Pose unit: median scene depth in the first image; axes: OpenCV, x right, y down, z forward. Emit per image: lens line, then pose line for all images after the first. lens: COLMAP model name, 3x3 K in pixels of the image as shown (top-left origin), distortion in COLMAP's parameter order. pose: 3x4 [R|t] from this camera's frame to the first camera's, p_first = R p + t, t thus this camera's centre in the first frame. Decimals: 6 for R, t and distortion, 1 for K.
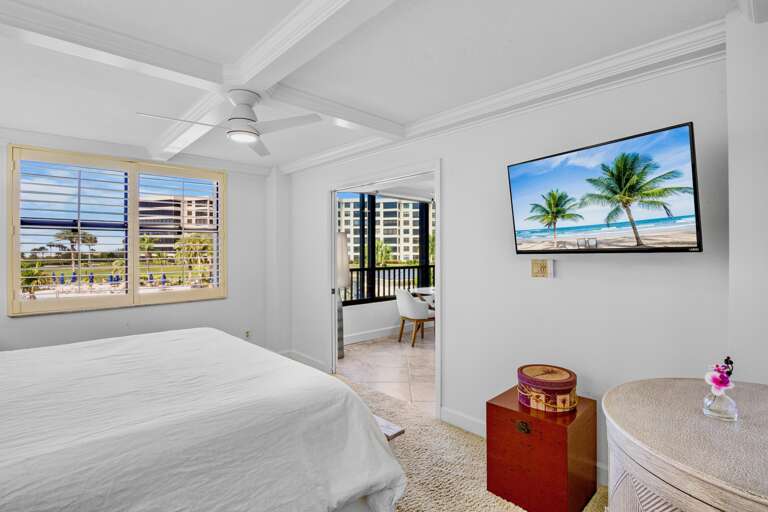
lens RADIAL K [[382.2, 0, 384.9], [0, 382.2, 253.8], [0, 0, 1]] dist [-0.014511, -0.000790]
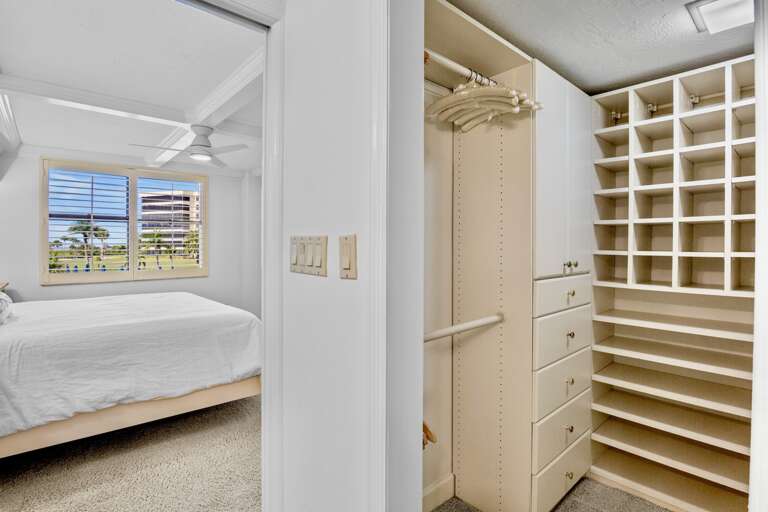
lens RADIAL K [[382.2, 0, 384.1], [0, 382.2, 251.7], [0, 0, 1]] dist [-0.014511, -0.000790]
pose [[0.999738, 0.004386, -0.022473, 0.219241], [-0.004215, 0.999962, 0.007682, 0.026038], [0.022506, -0.007585, 0.999718, -0.272184]]
